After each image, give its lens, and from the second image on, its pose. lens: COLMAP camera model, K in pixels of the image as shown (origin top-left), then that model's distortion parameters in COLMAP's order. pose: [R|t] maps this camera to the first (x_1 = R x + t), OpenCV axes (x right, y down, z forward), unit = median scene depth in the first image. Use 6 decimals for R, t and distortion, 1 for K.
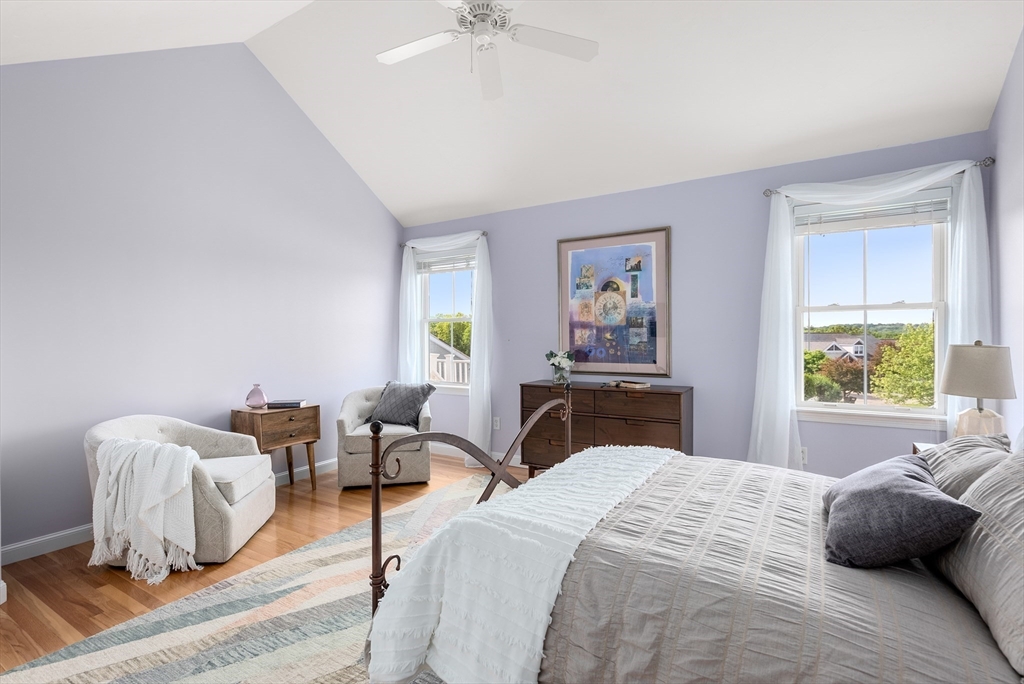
lens RADIAL K [[472.3, 0, 512.6], [0, 472.3, 341.0], [0, 0, 1]] dist [0.000350, -0.000124]
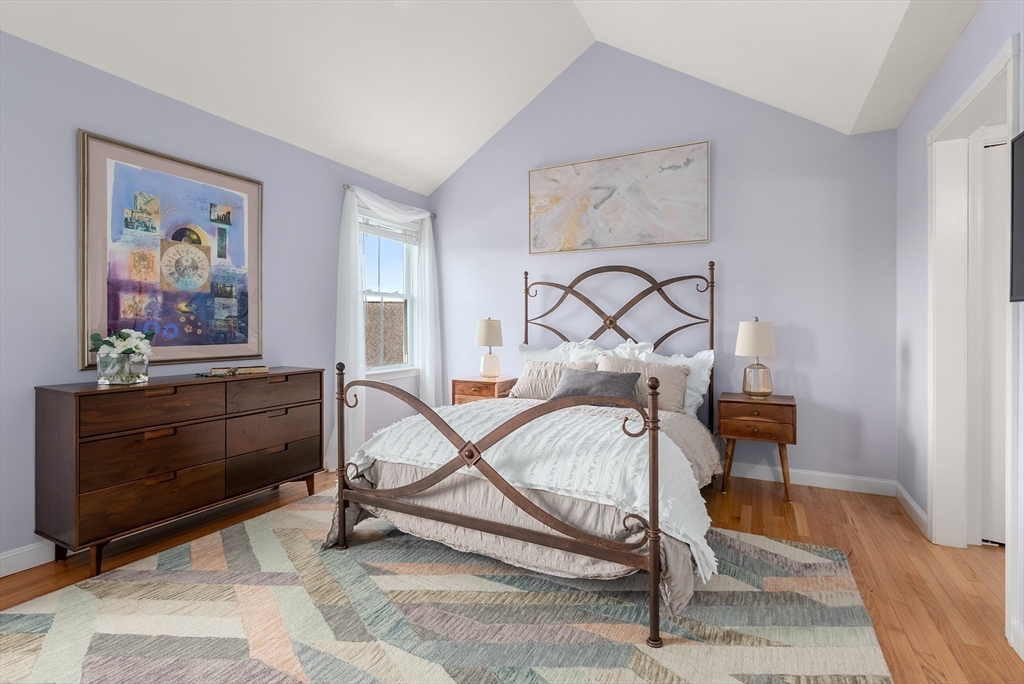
lens RADIAL K [[472.3, 0, 513.3], [0, 472.3, 331.7], [0, 0, 1]] dist [0.000350, -0.000124]
pose [[-0.050082, -0.002606, 0.998742, -0.517682], [0.012059, 0.999922, 0.003214, 0.029851], [-0.998672, 0.012205, -0.050047, 0.558729]]
